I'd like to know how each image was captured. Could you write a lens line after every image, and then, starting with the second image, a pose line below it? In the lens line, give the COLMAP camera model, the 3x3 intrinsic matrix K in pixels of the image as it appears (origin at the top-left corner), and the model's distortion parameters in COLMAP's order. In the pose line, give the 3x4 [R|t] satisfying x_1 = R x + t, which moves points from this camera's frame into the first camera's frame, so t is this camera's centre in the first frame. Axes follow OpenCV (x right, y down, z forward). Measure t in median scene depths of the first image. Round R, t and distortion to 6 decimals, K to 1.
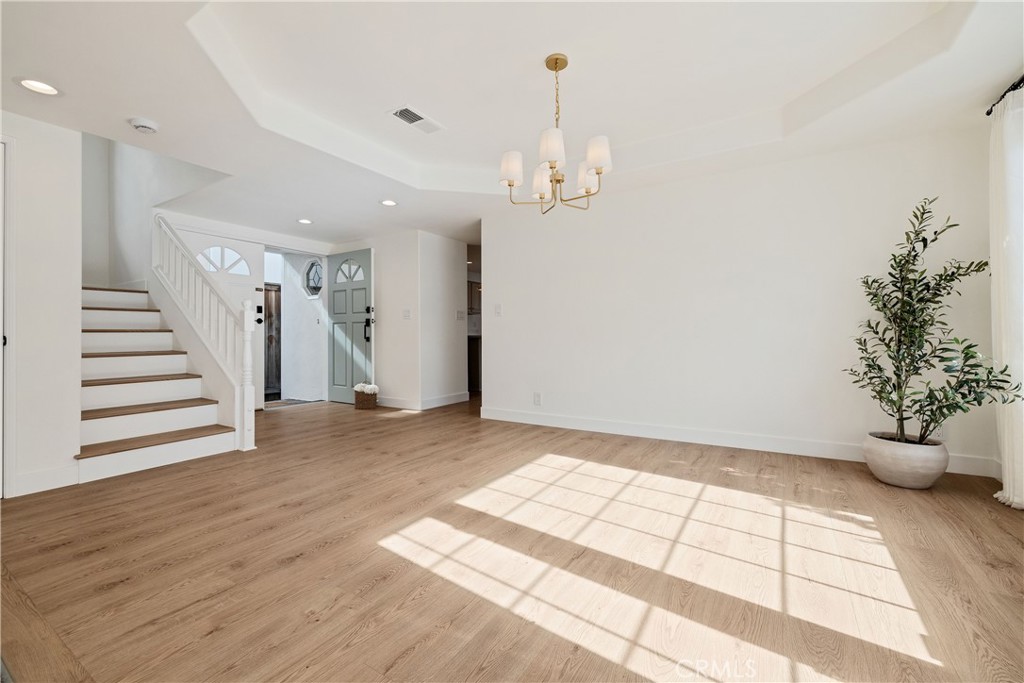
lens RADIAL K [[431.3, 0, 511.2], [0, 431.3, 331.8], [0, 0, 1]] dist [-0.000153, 0.000007]
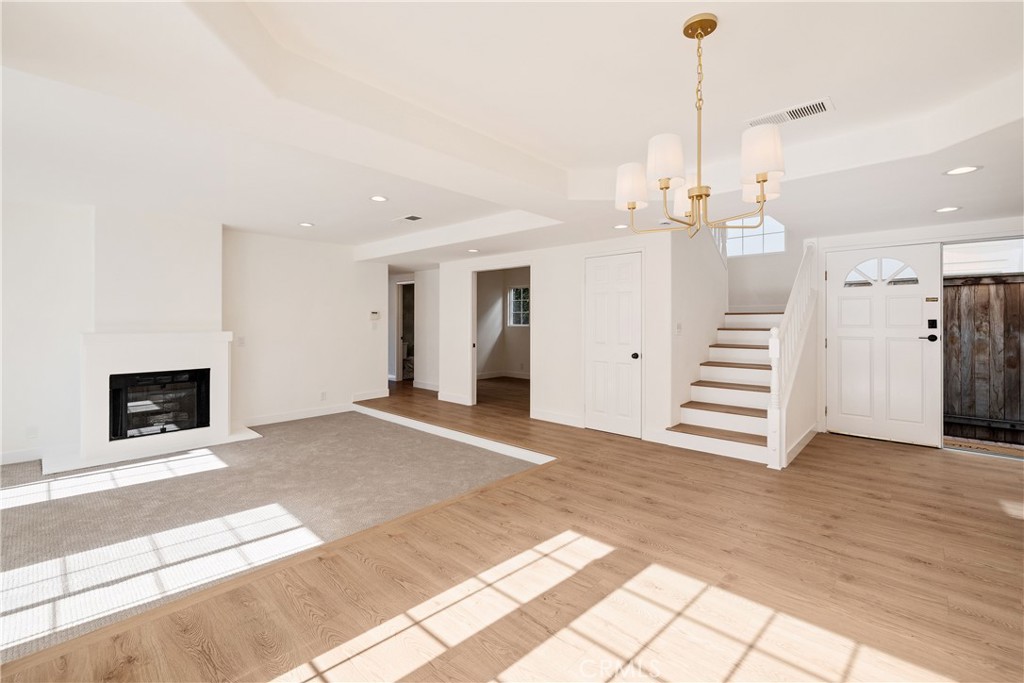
lens RADIAL K [[440.4, 0, 505.8], [0, 440.4, 321.6], [0, 0, 1]] dist [0.000376, 0.000302]
pose [[-0.197219, 0.006796, -0.980336, 0.638122], [0.009347, 0.999944, 0.005052, -0.110291], [0.980315, -0.008167, -0.197271, 0.605450]]
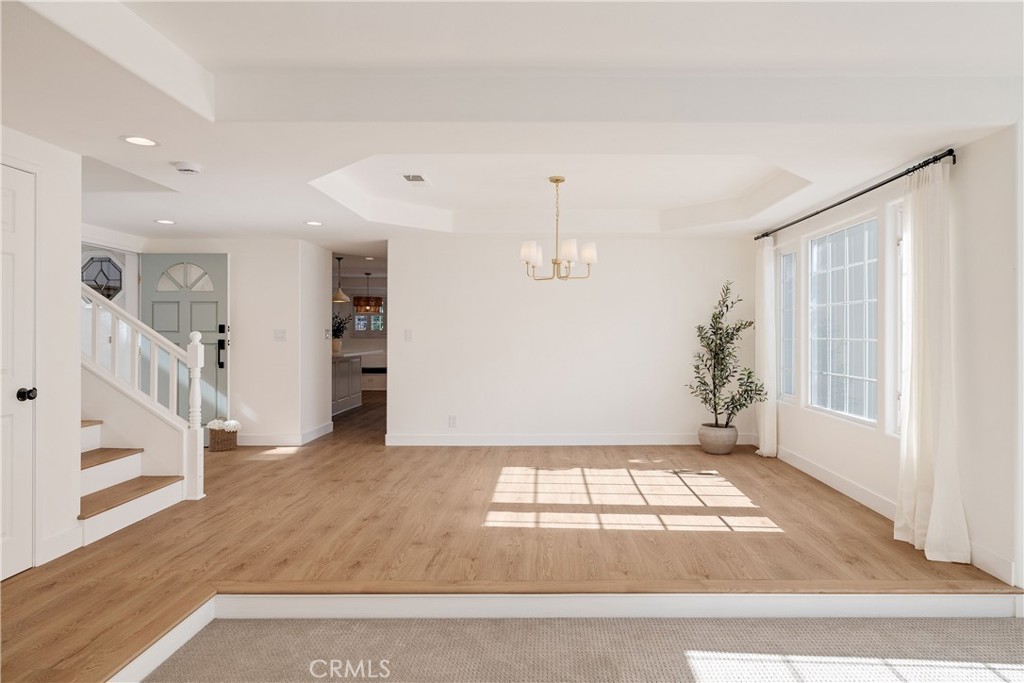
lens RADIAL K [[596.0, 0, 547.9], [0, 596.0, 333.2], [0, 0, 1]] dist [-0.001483, -0.000580]
pose [[0.845789, 0.006103, 0.533482, -0.706020], [-0.009522, 0.999948, 0.003657, -0.090559], [-0.533432, -0.008173, 0.845803, -0.478489]]
